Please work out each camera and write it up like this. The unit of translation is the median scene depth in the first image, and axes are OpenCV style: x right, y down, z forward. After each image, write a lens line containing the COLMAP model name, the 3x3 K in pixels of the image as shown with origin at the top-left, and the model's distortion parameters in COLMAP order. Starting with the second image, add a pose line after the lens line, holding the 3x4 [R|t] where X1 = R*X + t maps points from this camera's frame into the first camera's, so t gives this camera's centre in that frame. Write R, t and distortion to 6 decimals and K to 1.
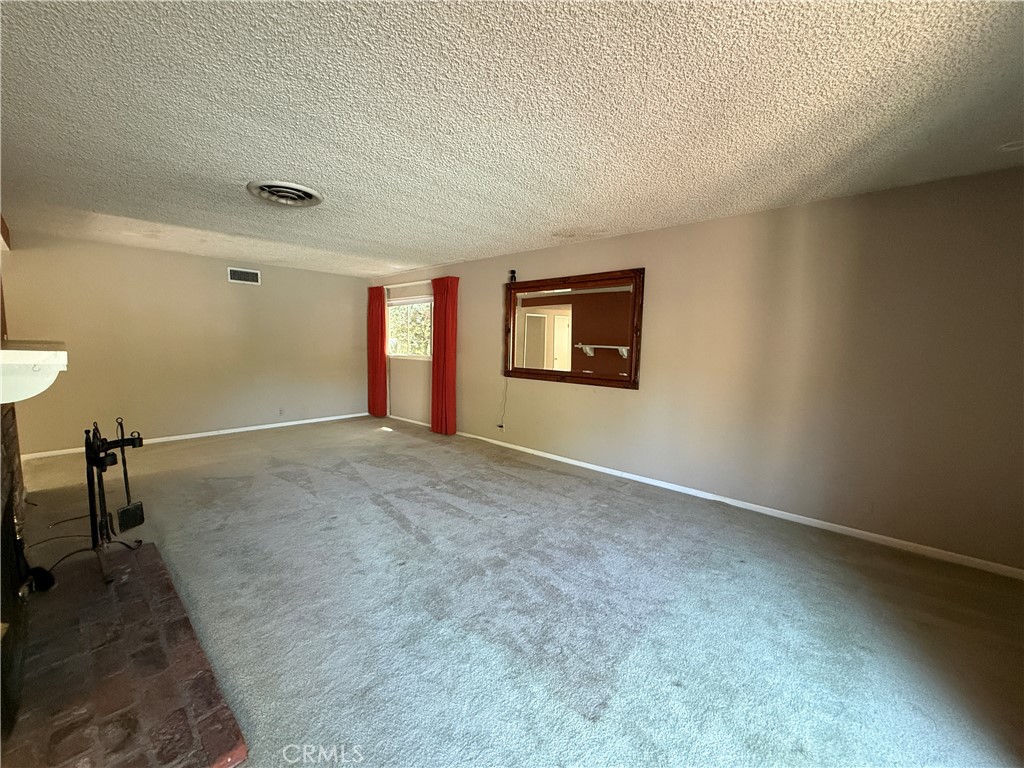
lens RADIAL K [[407.8, 0, 508.8], [0, 407.8, 383.8], [0, 0, 1]] dist [-0.000052, -0.000100]
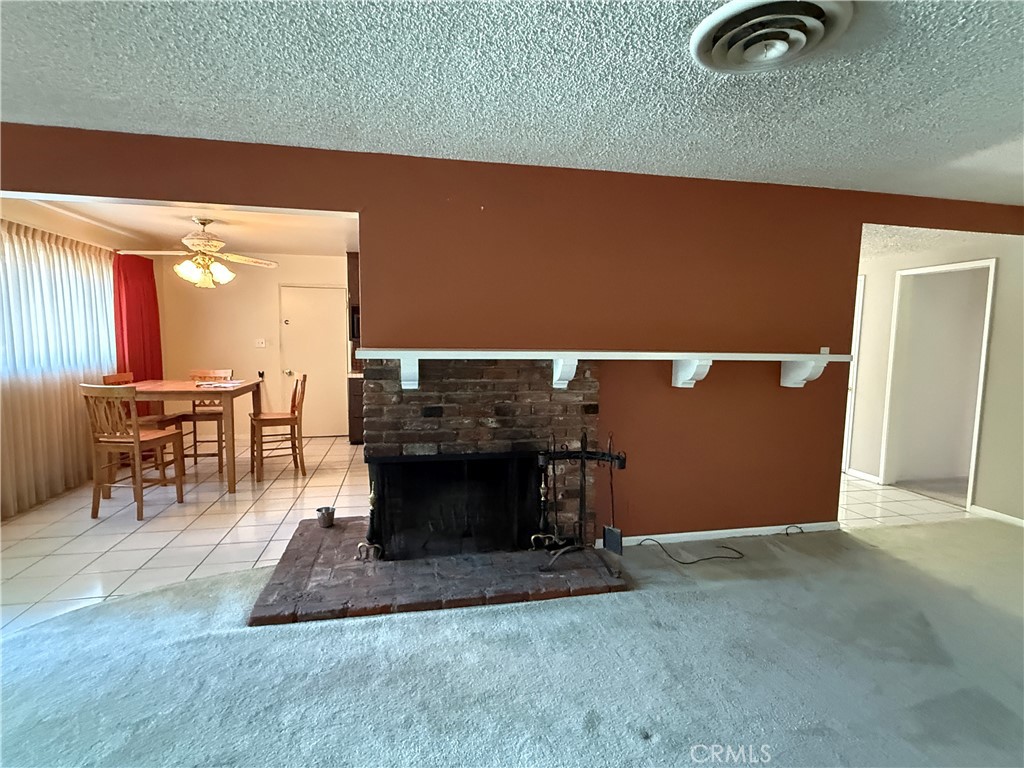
lens RADIAL K [[516.8, 0, 513.9], [0, 516.8, 385.1], [0, 0, 1]] dist [0.001788, 0.000439]
pose [[-0.584662, 0.048269, -0.809840, 0.150481], [-0.106341, 0.985056, 0.135485, -0.169253], [0.804277, 0.165332, -0.570792, 1.553025]]
